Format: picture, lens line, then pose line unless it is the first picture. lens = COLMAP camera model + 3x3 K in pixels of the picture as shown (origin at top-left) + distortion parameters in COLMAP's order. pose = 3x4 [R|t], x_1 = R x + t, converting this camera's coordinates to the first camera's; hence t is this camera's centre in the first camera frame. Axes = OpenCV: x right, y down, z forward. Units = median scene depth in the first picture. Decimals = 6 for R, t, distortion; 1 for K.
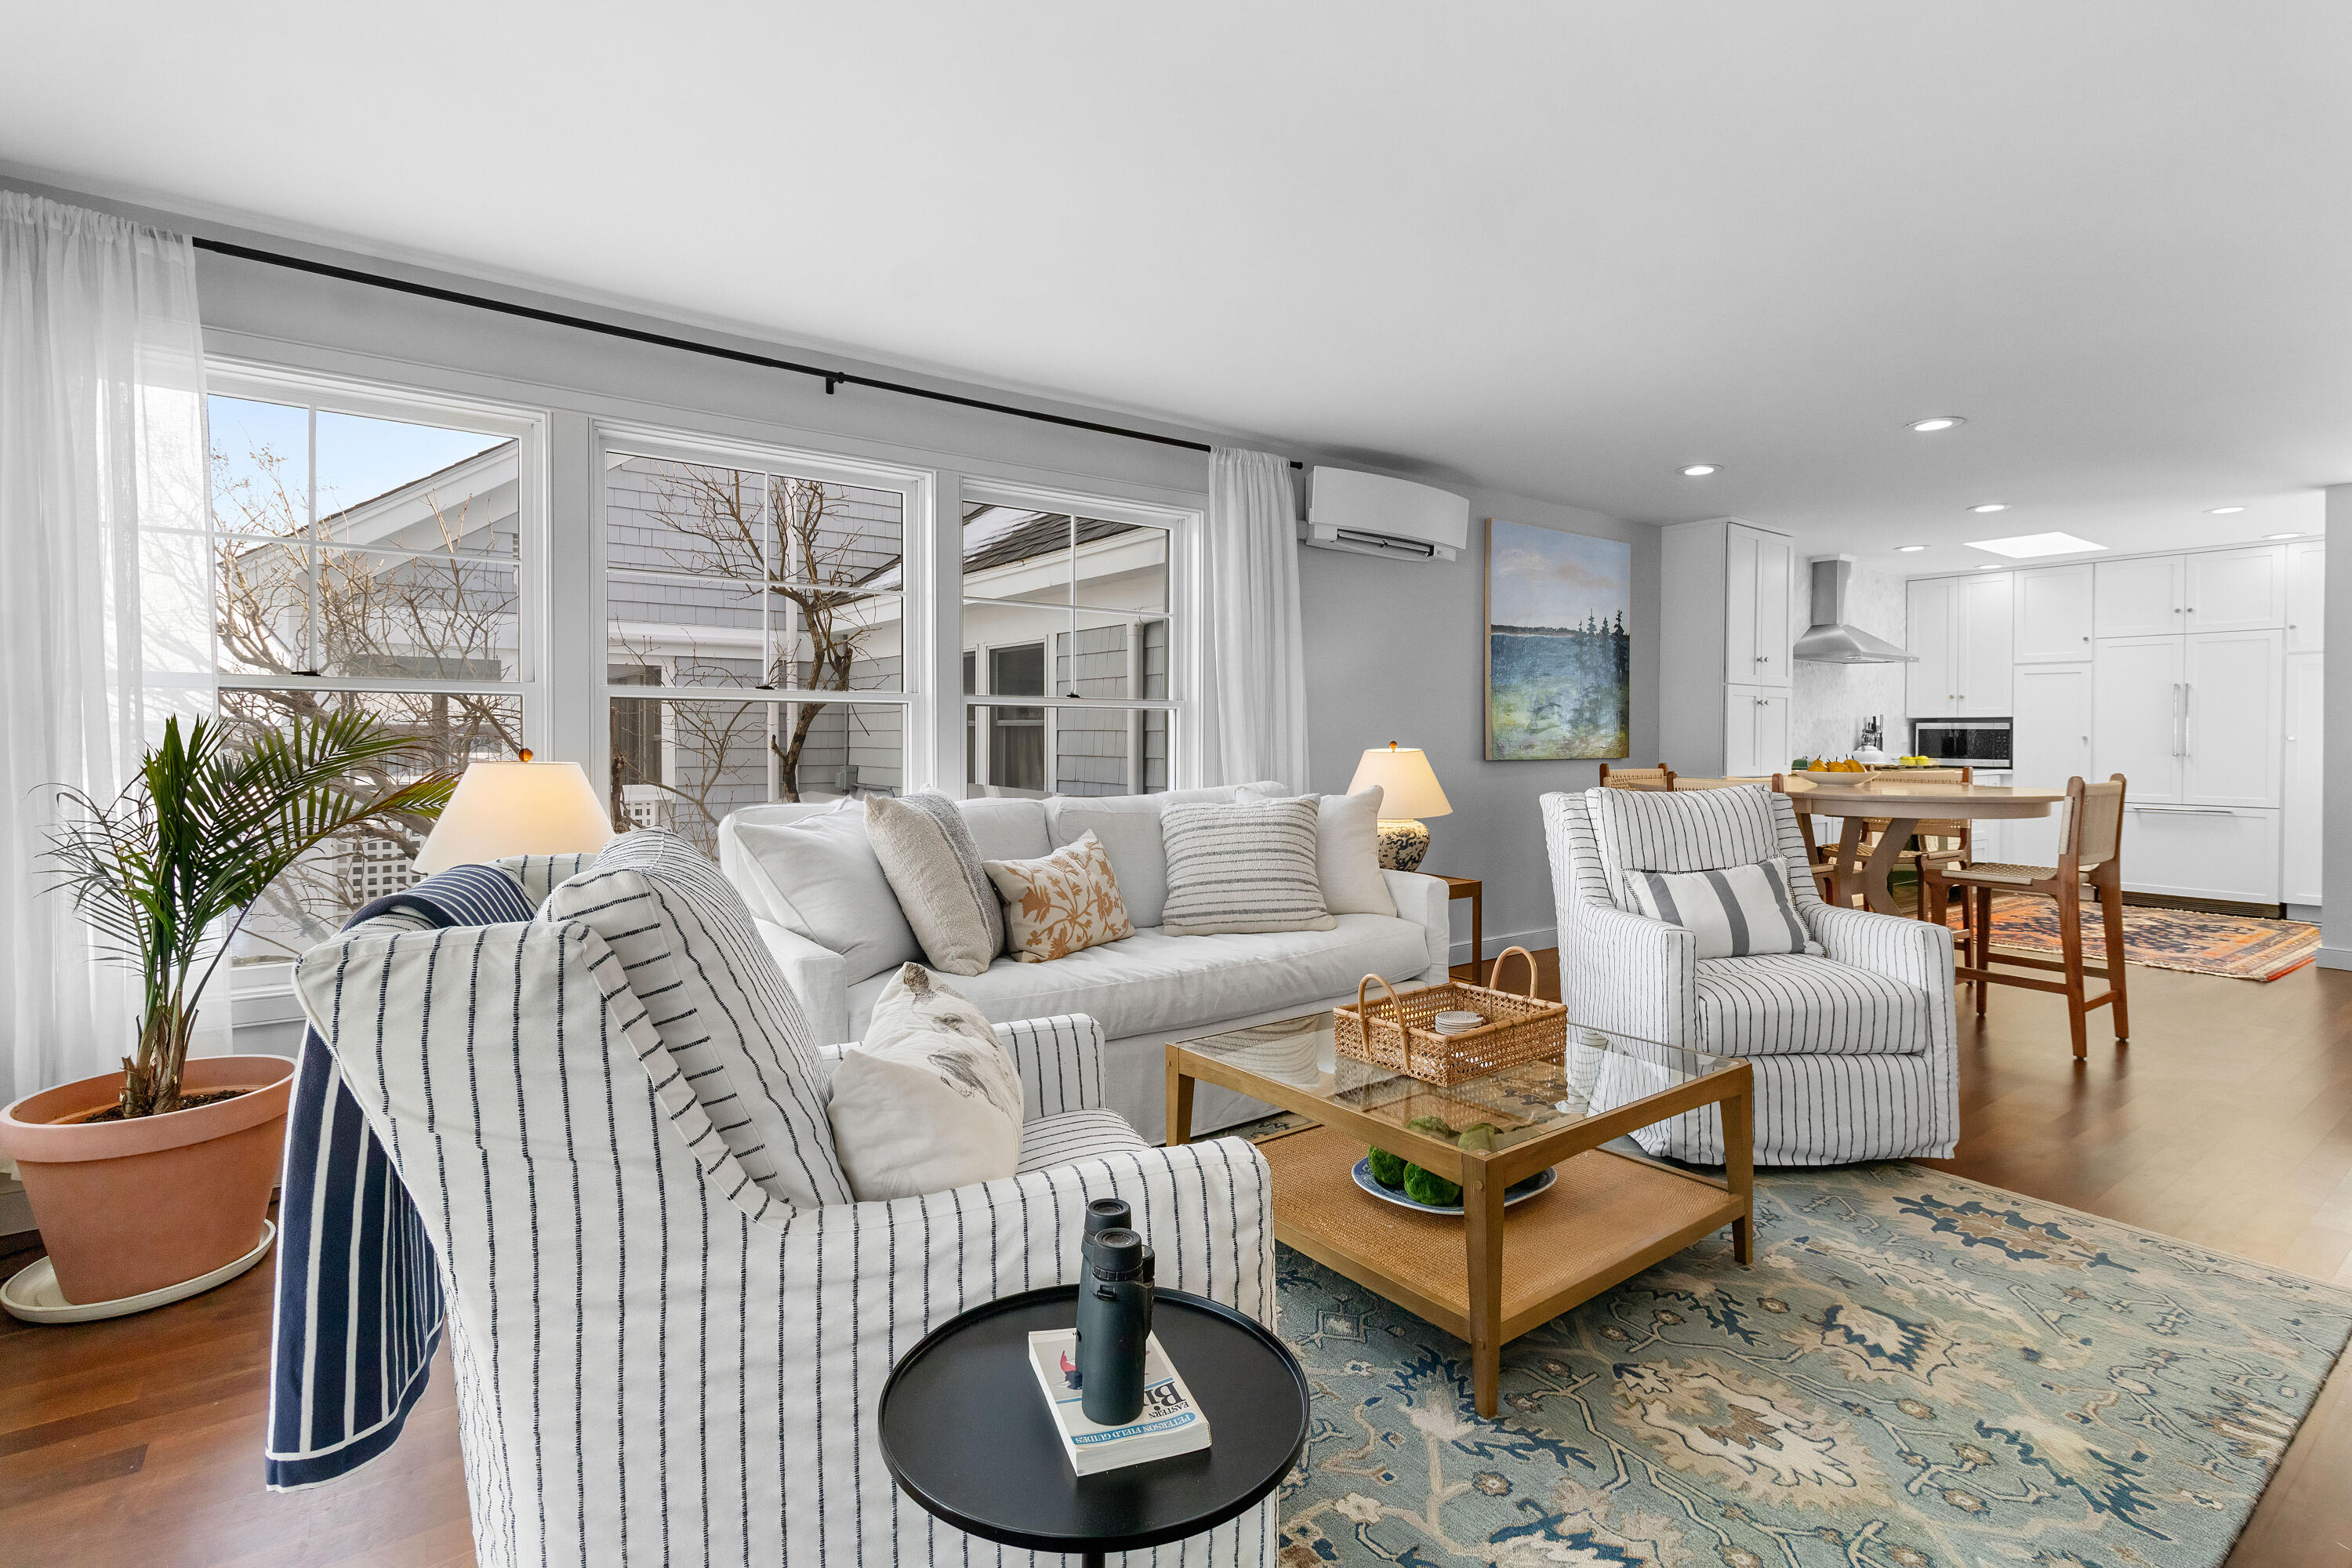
lens RADIAL K [[1078.7, 0, 1191.4], [0, 1078.7, 750.1], [0, 0, 1]] dist [0.002501, -0.000071]
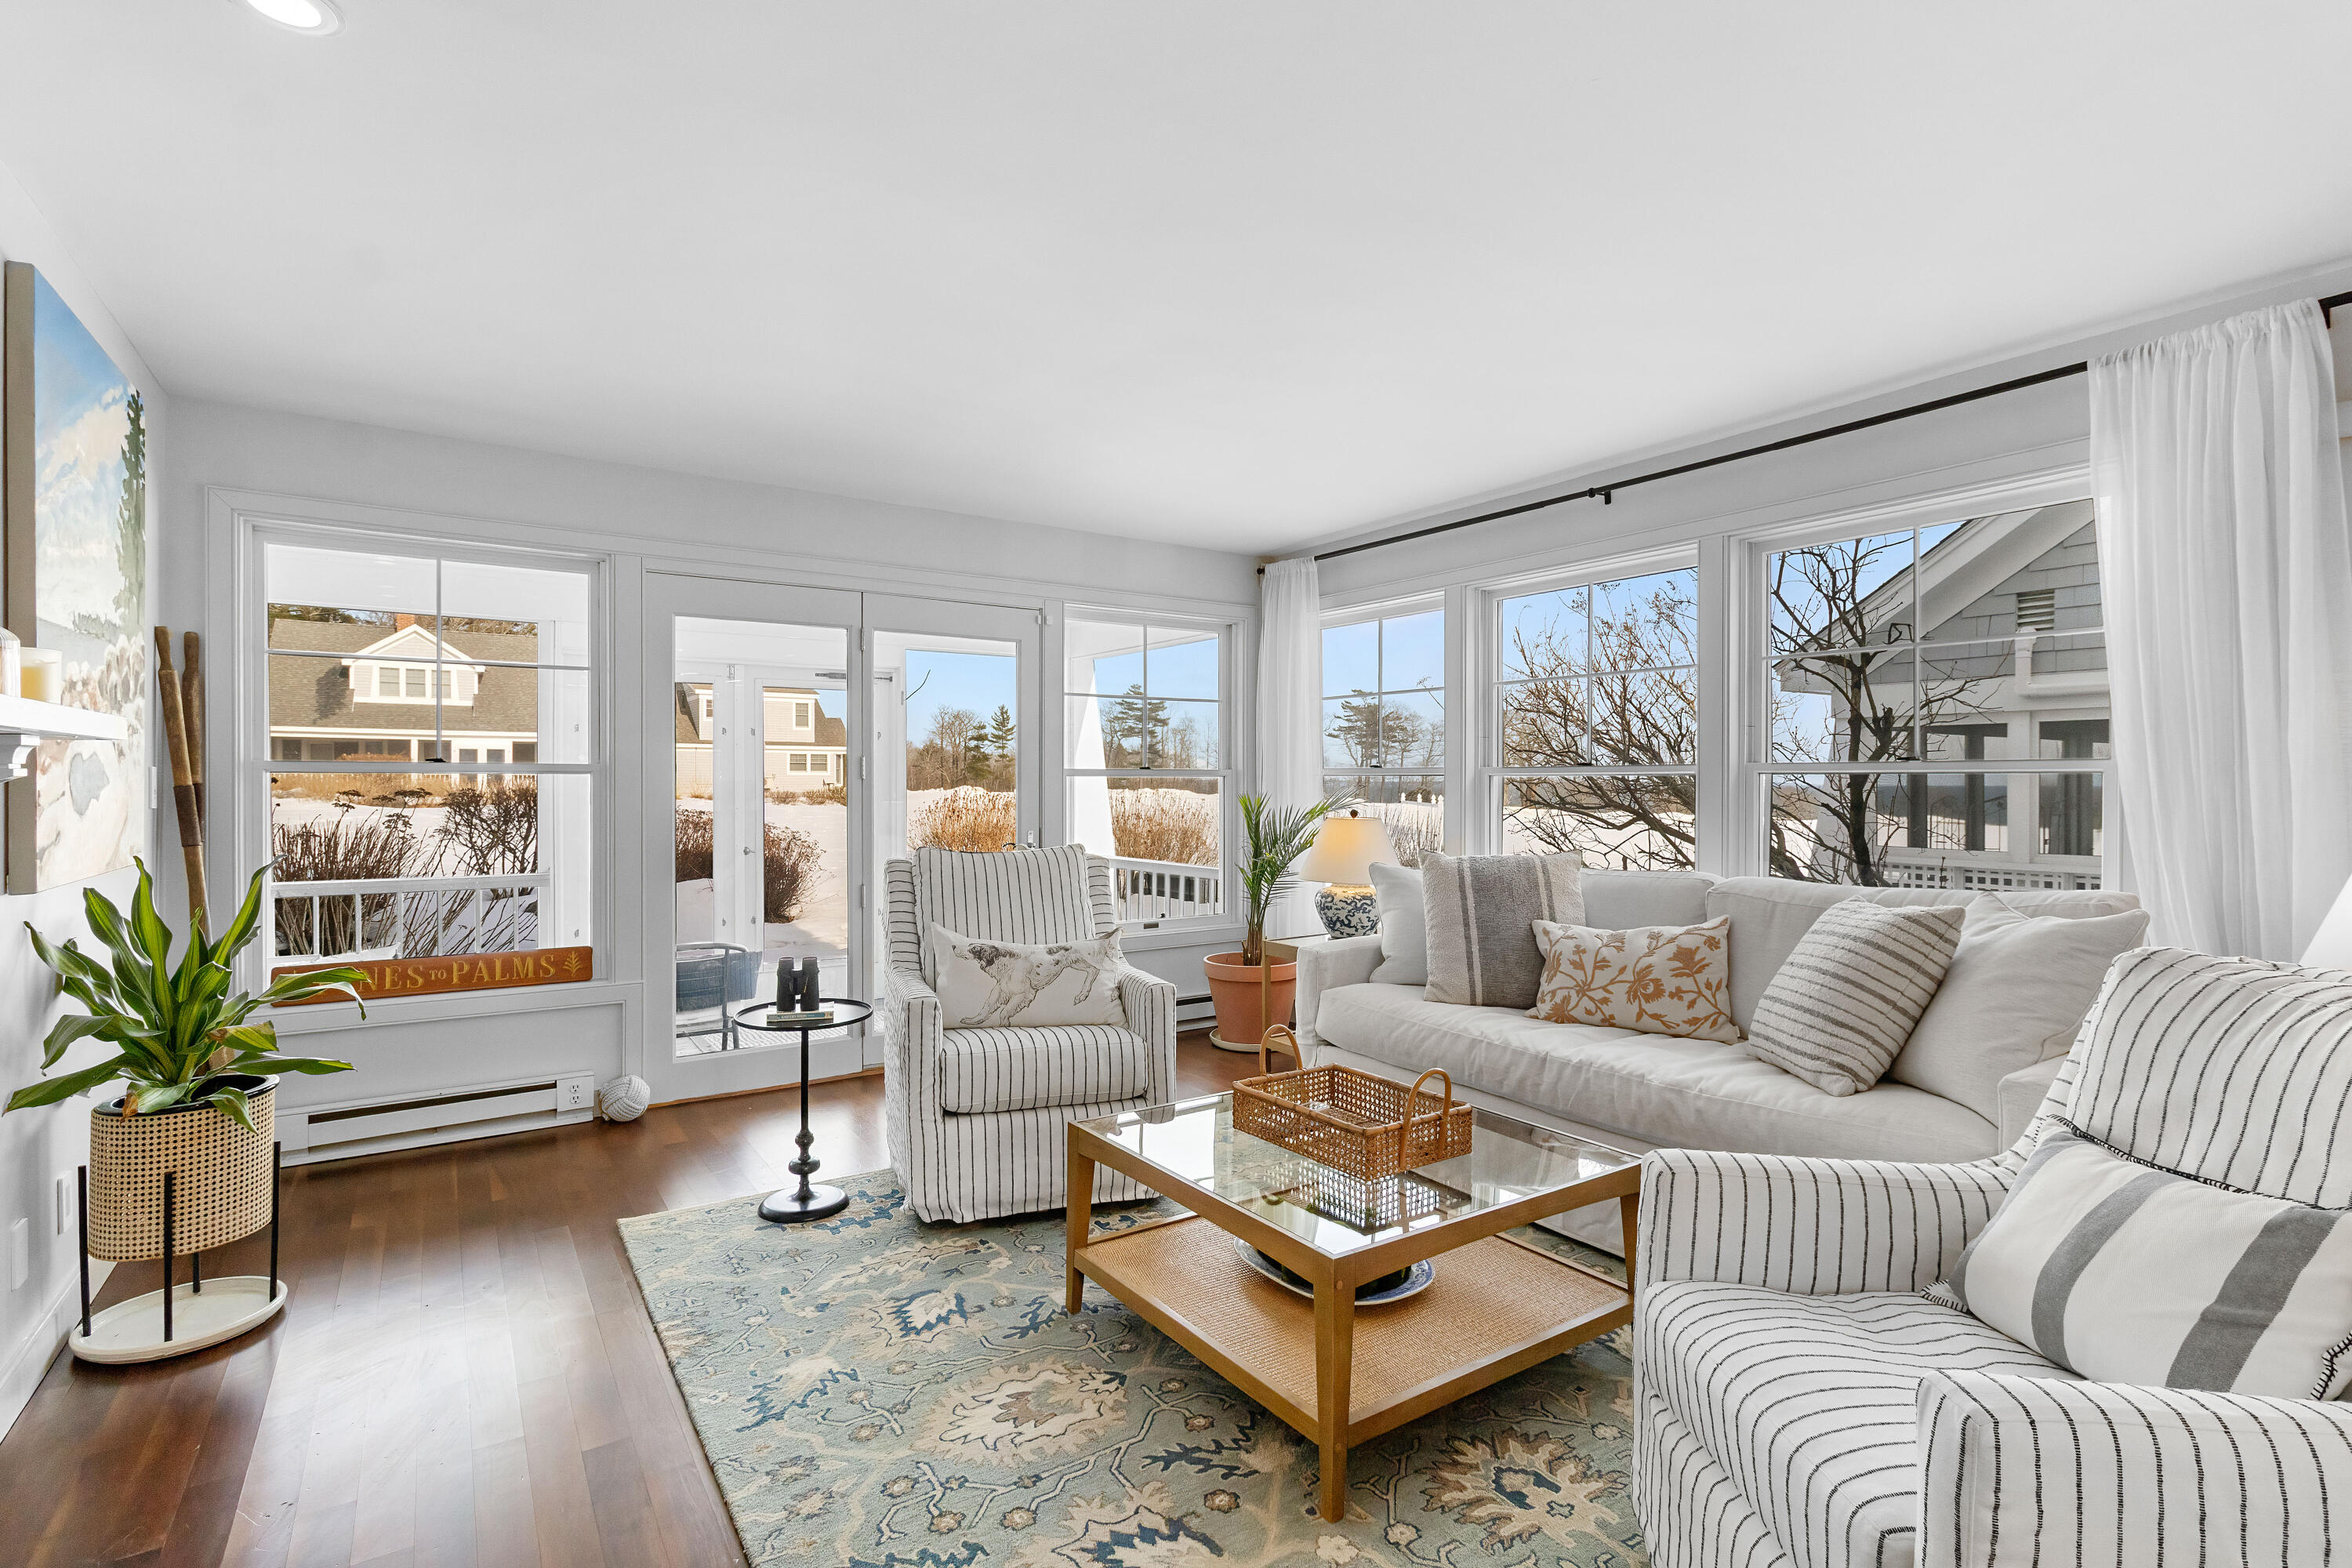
lens RADIAL K [[1099.5, 0, 1184.7], [0, 1099.5, 786.0], [0, 0, 1]] dist [0.001926, 0.000374]
pose [[-0.030407, -0.000234, -0.999538, 1.081932], [-0.016722, 0.999860, 0.000274, -0.032999], [0.999398, 0.016723, -0.030407, 0.764718]]
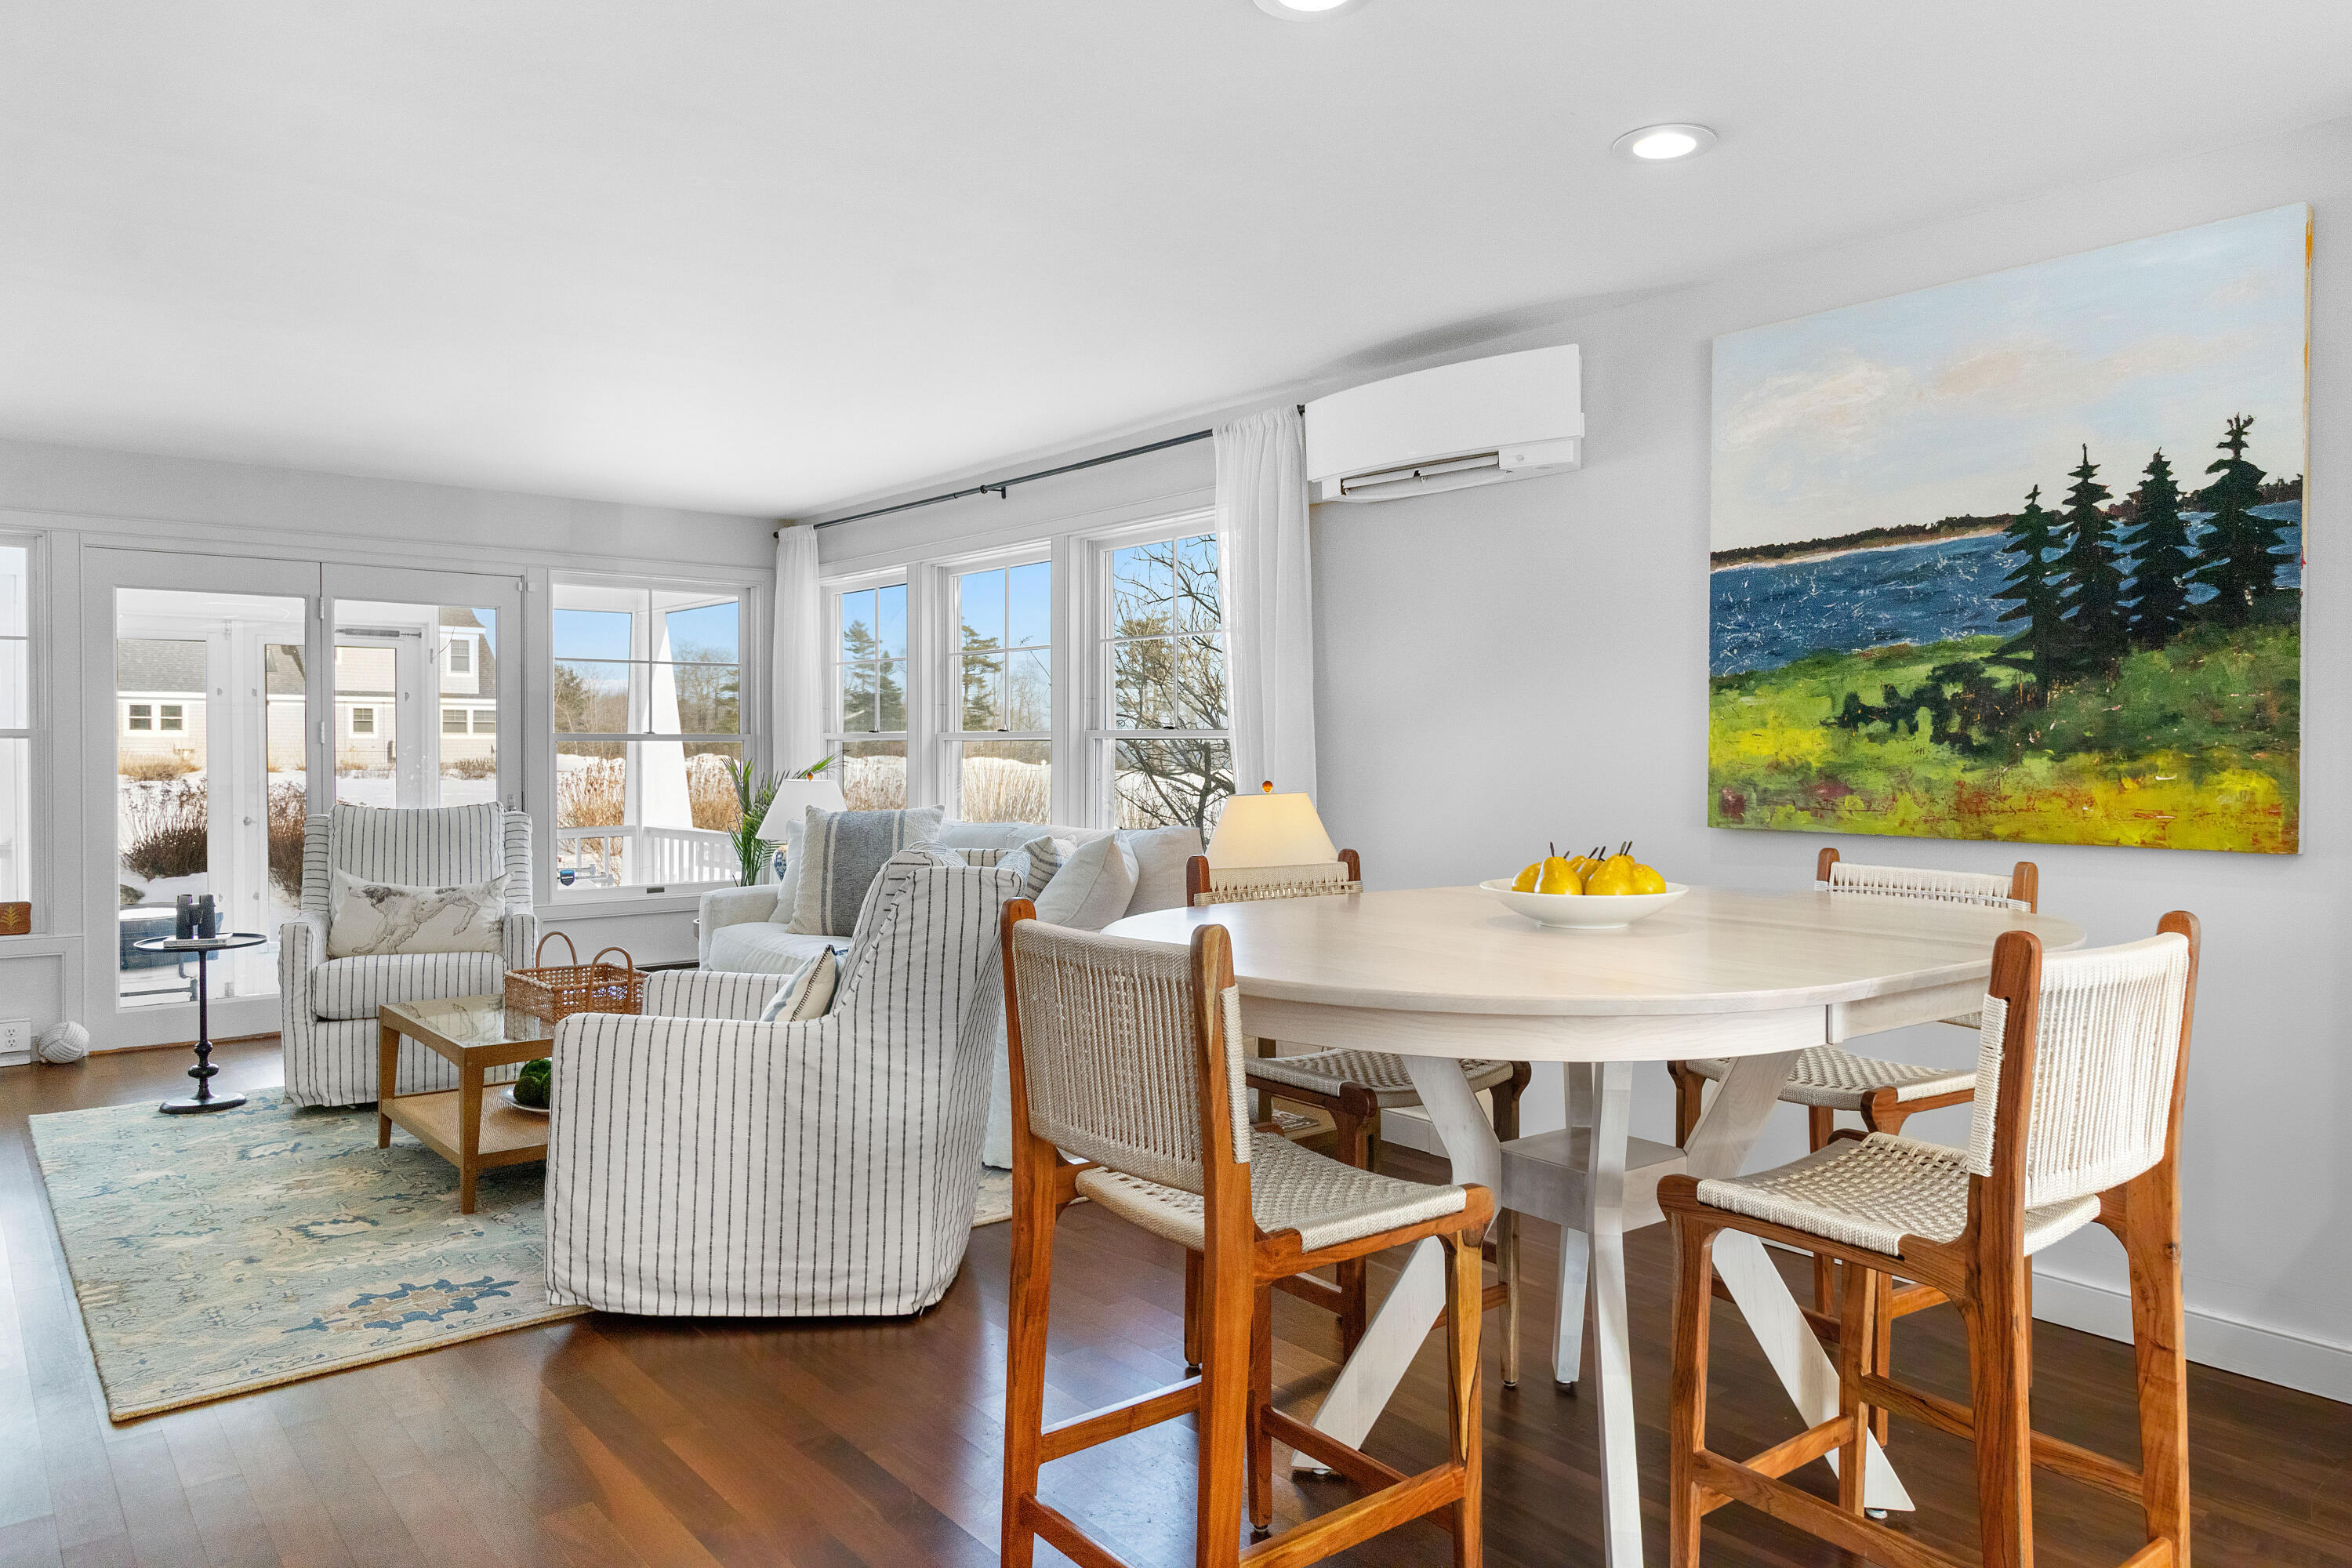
lens RADIAL K [[1514.4, 0, 1192.2], [0, 1514.4, 764.1], [0, 0, 1]] dist [0.001874, 0.002074]
pose [[0.070852, 0.006117, -0.997468, 1.893452], [-0.016591, 0.999850, 0.004953, -0.037044], [0.997349, 0.016198, 0.070943, 1.416333]]
